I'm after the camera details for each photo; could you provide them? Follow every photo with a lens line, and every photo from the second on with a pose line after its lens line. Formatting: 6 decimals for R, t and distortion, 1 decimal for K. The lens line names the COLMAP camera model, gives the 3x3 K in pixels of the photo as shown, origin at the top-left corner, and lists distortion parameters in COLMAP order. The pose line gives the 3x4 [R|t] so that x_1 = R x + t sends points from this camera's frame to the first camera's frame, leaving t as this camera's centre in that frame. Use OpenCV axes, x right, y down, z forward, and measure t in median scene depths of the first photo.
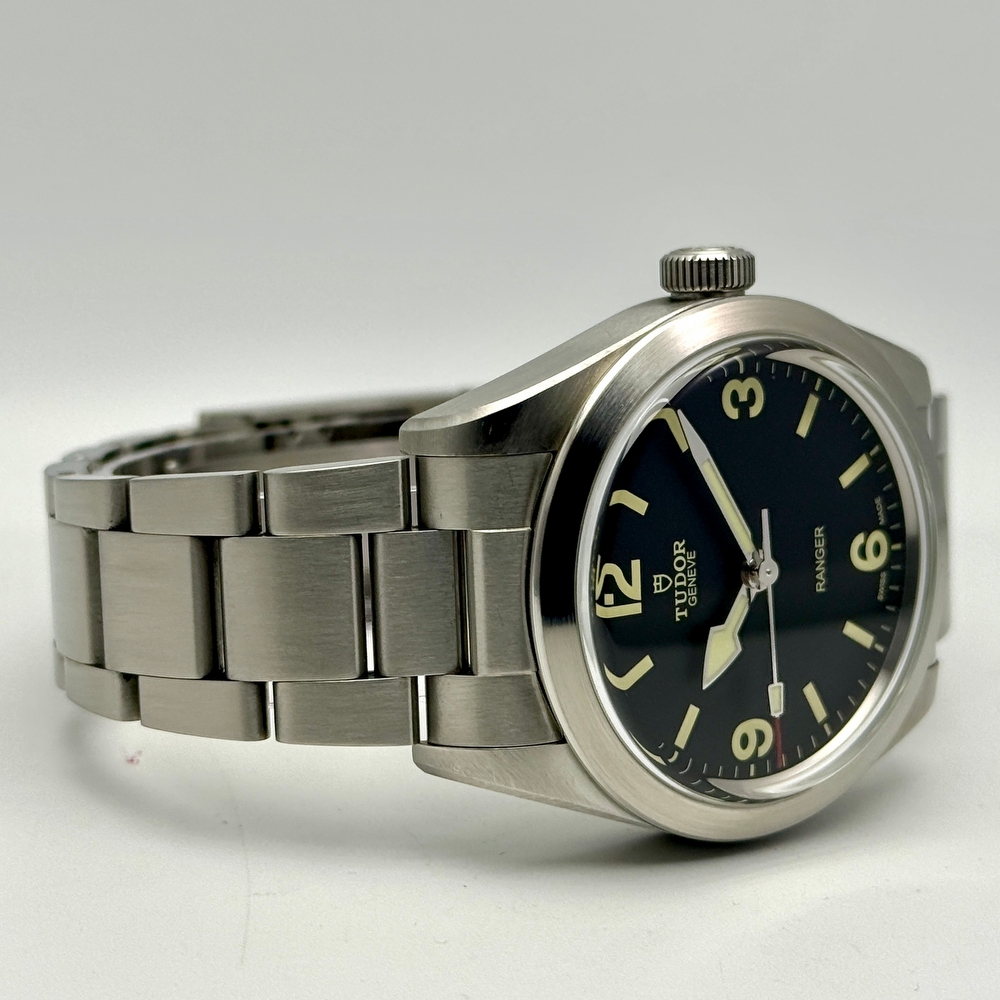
lens RADIAL K [[3193.7, 0, 500.0], [0, 3193.7, 500.0], [0, 0, 1]] dist [-0.073472, -1.515715]
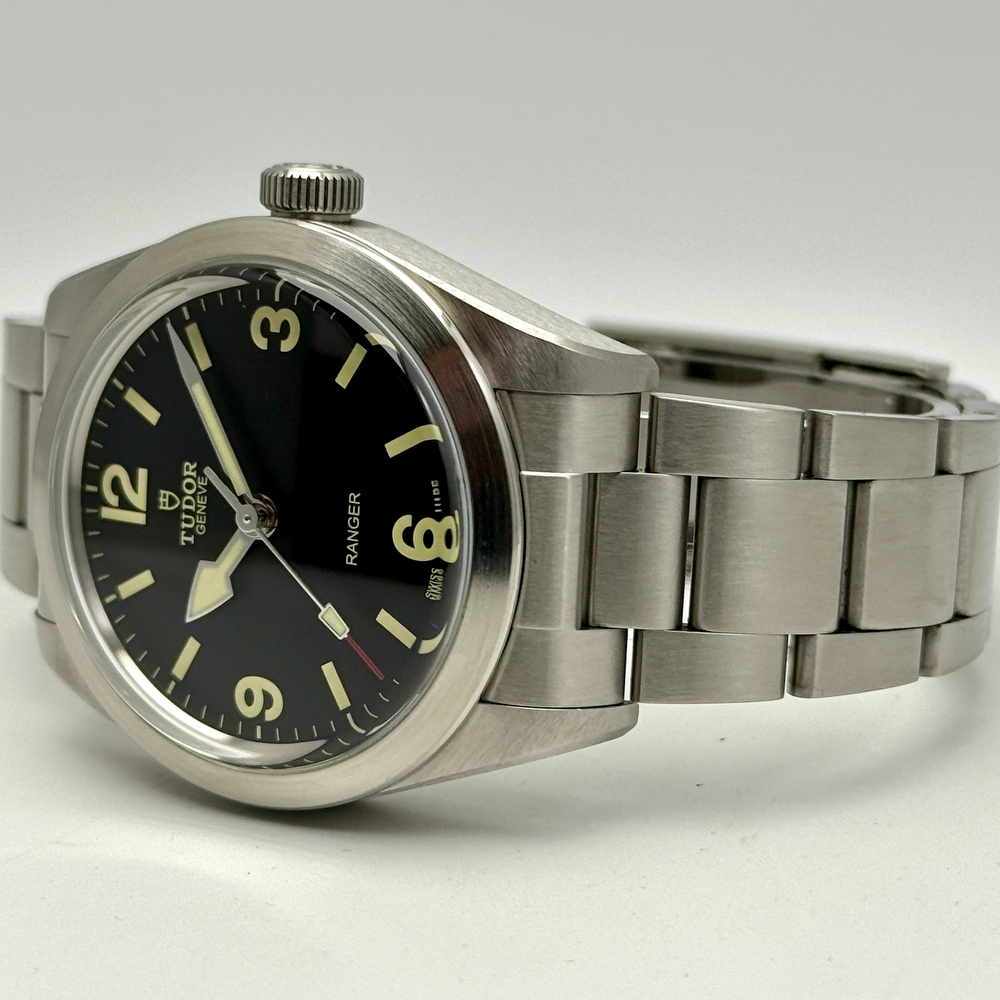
lens RADIAL K [[3193.7, 0, 500.0], [0, 3193.7, 500.0], [0, 0, 1]] dist [-0.073472, -1.515715]
pose [[0.385678, 0.198517, -0.901024, 0.938742], [-0.178527, 0.974179, 0.138217, -0.122507], [0.905196, 0.107550, 0.411160, 0.687749]]
